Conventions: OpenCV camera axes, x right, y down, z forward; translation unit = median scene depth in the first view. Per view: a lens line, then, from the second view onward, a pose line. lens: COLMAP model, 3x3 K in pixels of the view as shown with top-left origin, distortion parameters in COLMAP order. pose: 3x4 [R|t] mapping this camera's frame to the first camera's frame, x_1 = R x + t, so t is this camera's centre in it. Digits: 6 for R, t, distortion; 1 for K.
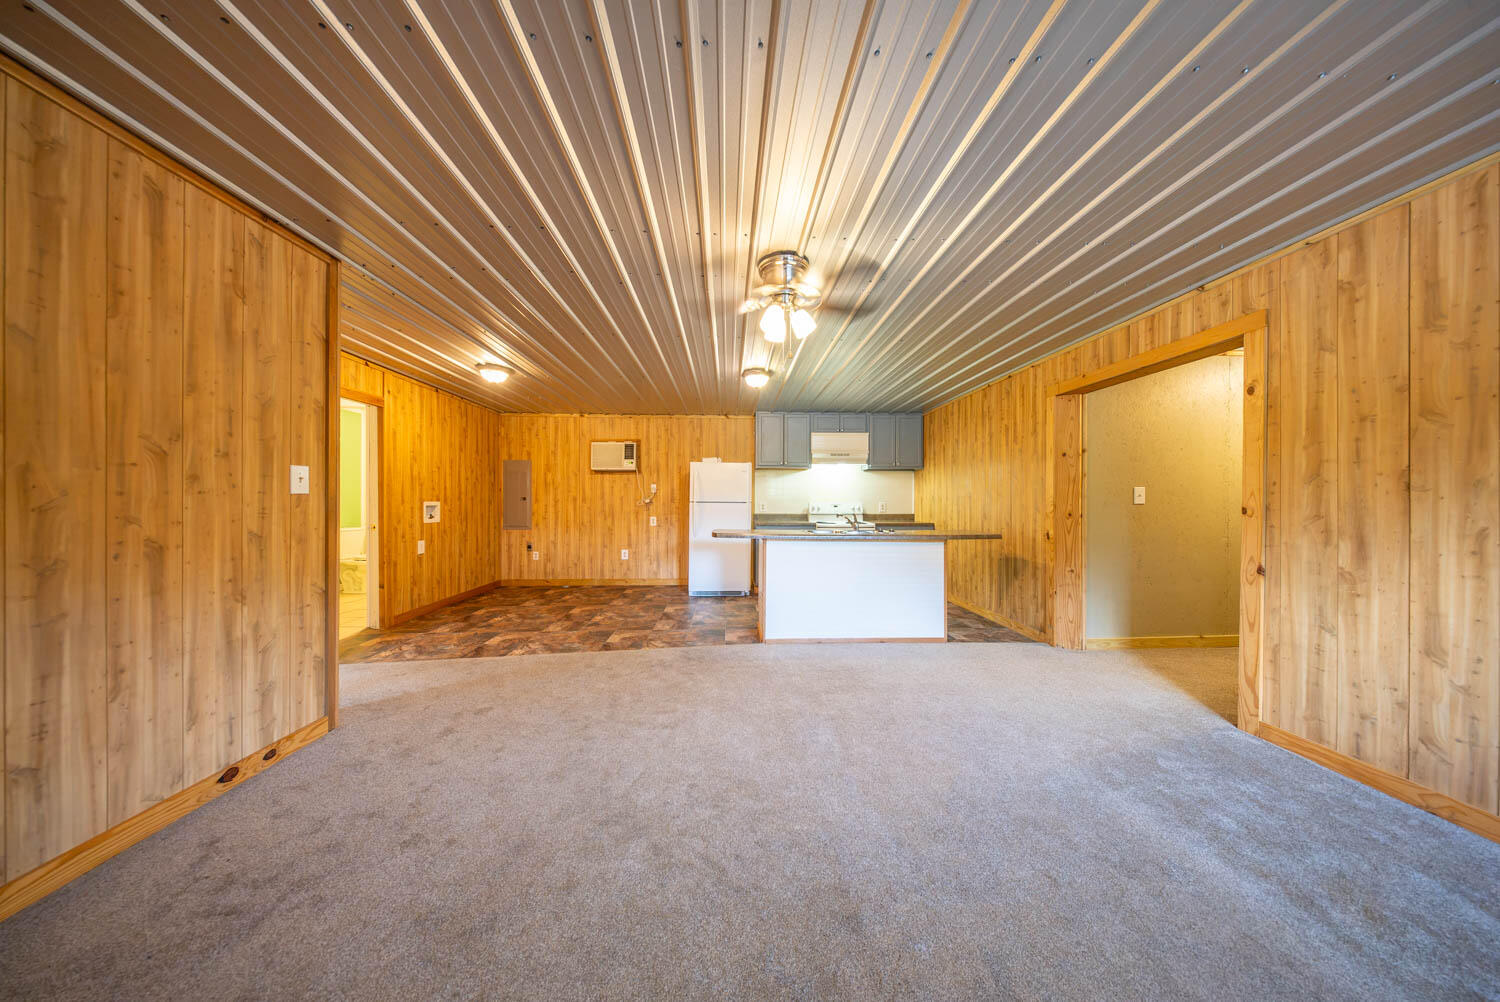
lens RADIAL K [[442.7, 0, 750.9], [0, 442.7, 502.6], [0, 0, 1]] dist [0.001913, -0.000133]
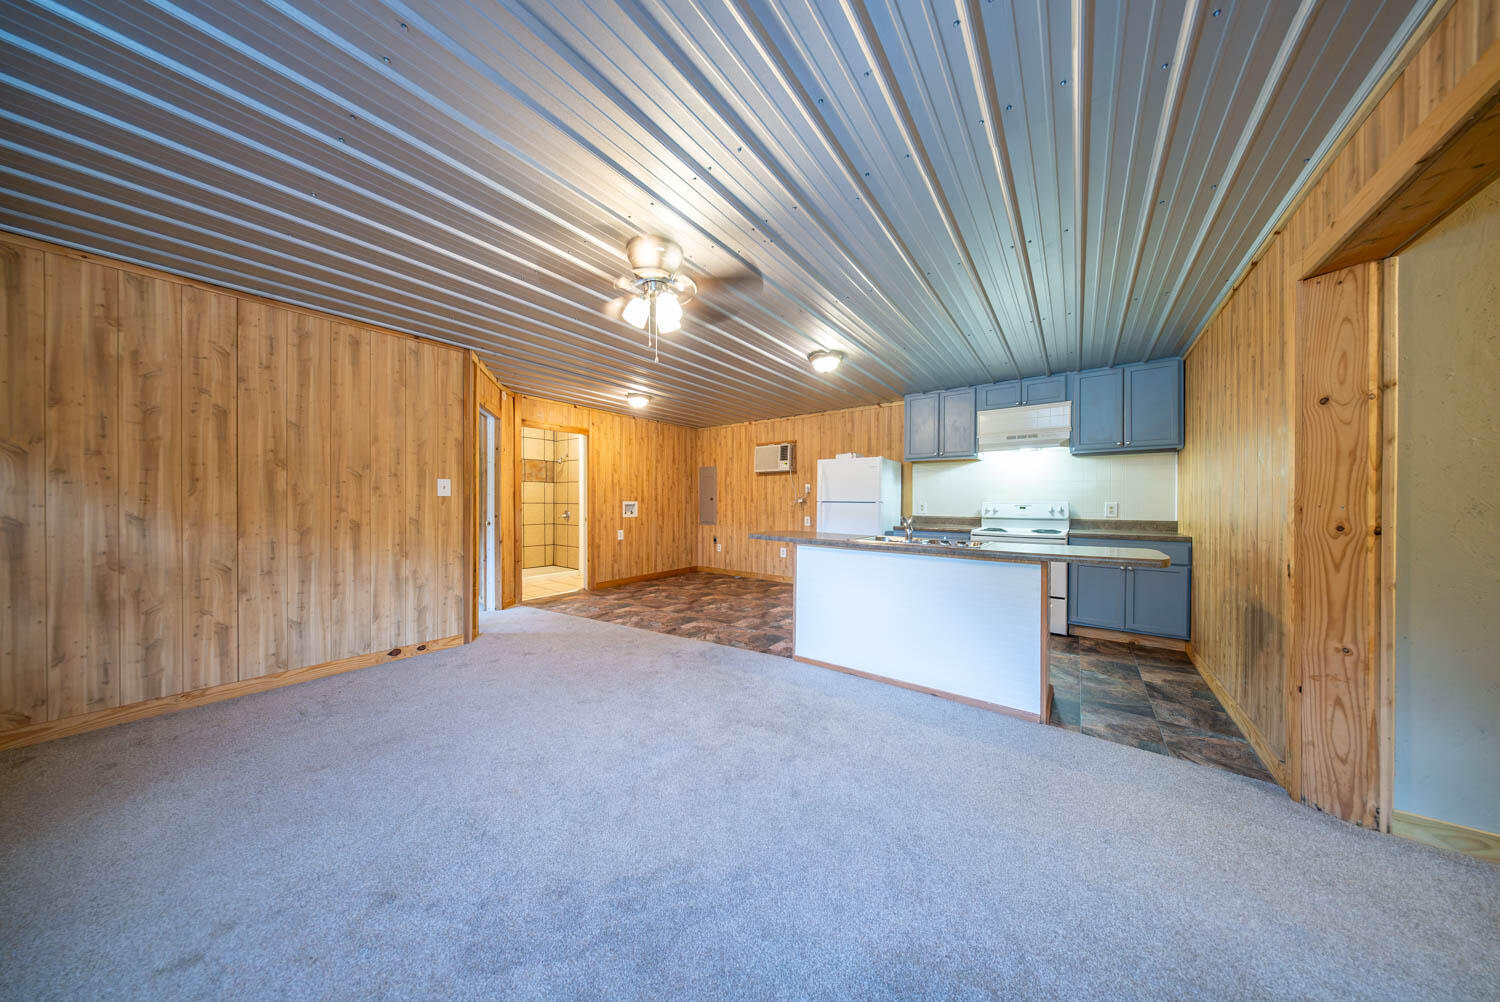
lens RADIAL K [[442.7, 0, 750.2], [0, 442.7, 503.7], [0, 0, 1]] dist [0.001913, -0.000133]
pose [[0.777132, 0.002671, -0.629333, 1.064053], [-0.001748, 0.999996, 0.002085, 0.003545], [0.629336, -0.000520, 0.777133, 0.502340]]
